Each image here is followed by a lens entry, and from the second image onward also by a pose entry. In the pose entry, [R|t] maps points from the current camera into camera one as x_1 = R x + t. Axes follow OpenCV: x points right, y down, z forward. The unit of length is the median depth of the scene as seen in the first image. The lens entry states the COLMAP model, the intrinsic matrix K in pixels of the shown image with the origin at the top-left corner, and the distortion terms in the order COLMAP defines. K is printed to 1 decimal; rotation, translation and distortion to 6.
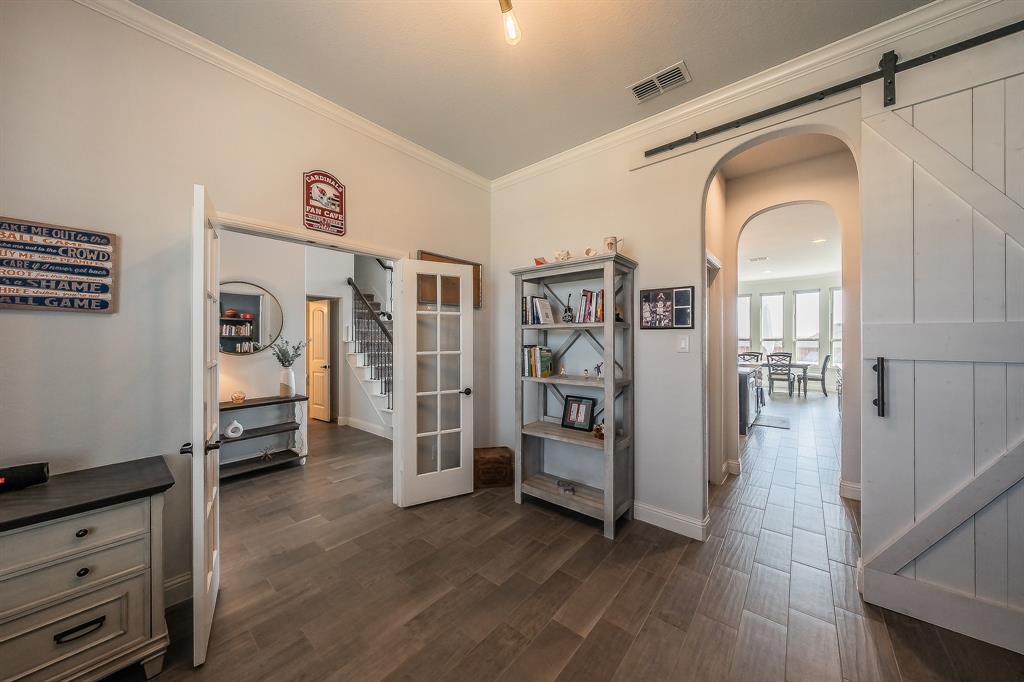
lens RADIAL K [[349.4, 0, 510.2], [0, 349.4, 337.5], [0, 0, 1]] dist [0.000992, 0.000238]
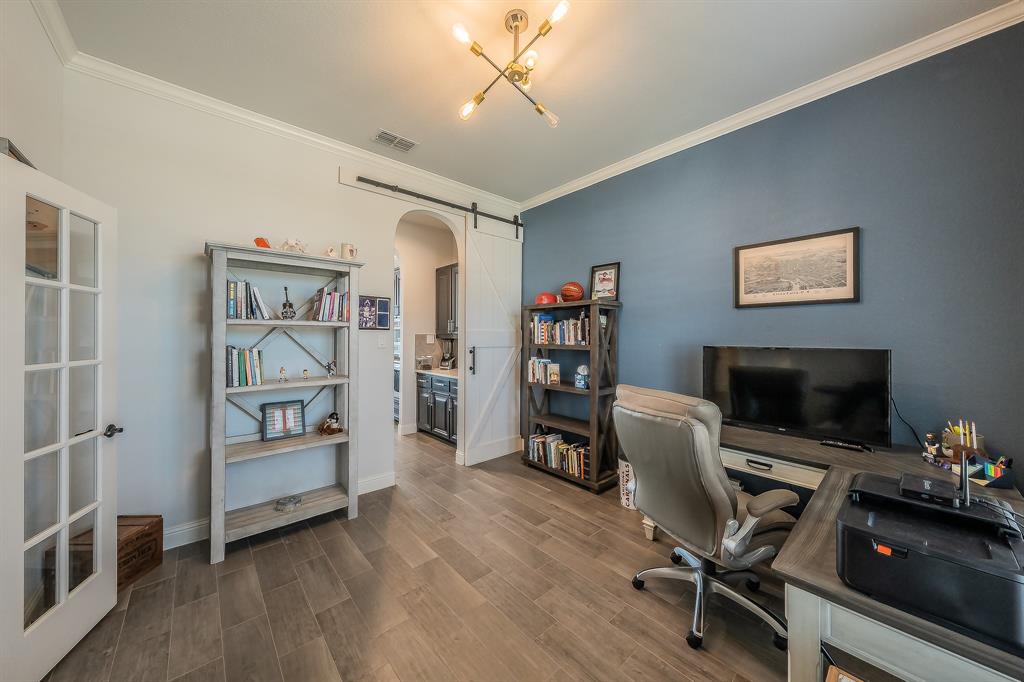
lens RADIAL K [[349.4, 0, 514.3], [0, 349.4, 335.4], [0, 0, 1]] dist [0.000992, 0.000238]
pose [[0.139790, 0.005157, 0.990168, -0.347389], [-0.007559, 0.999963, -0.004141, -0.001212], [-0.990152, -0.006906, 0.139824, 0.162967]]
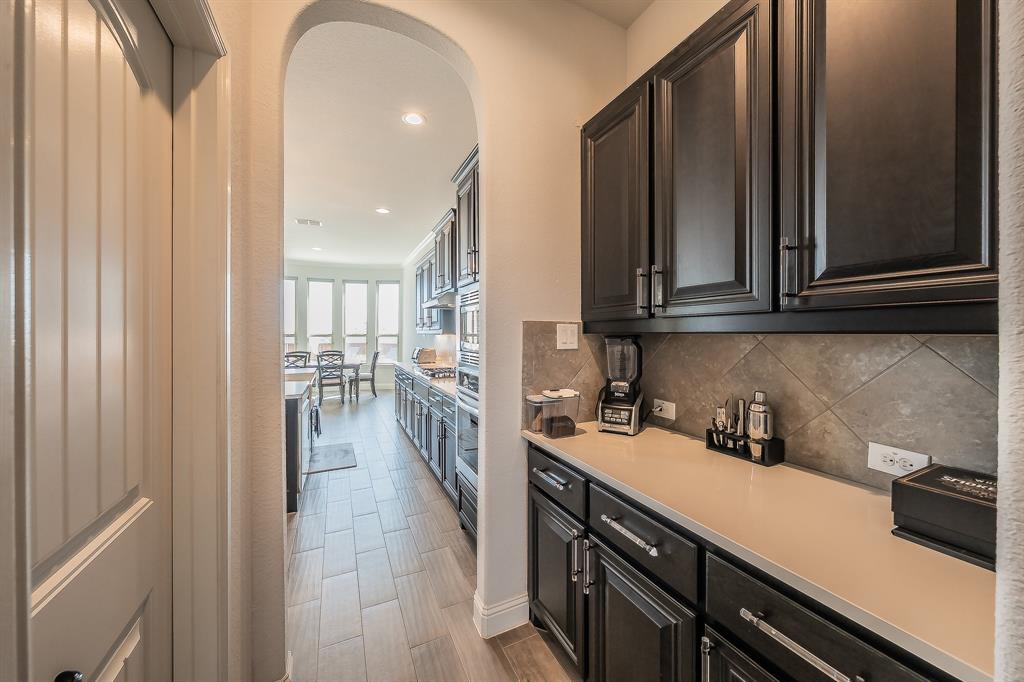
lens RADIAL K [[380.7, 0, 514.7], [0, 380.7, 332.6], [0, 0, 1]] dist [-0.001521, -0.000117]
pose [[0.425194, 0.001098, 0.905102, 0.281294], [0.001757, 0.999996, -0.002039, 0.005002], [-0.905101, 0.002457, 0.425190, 0.440561]]
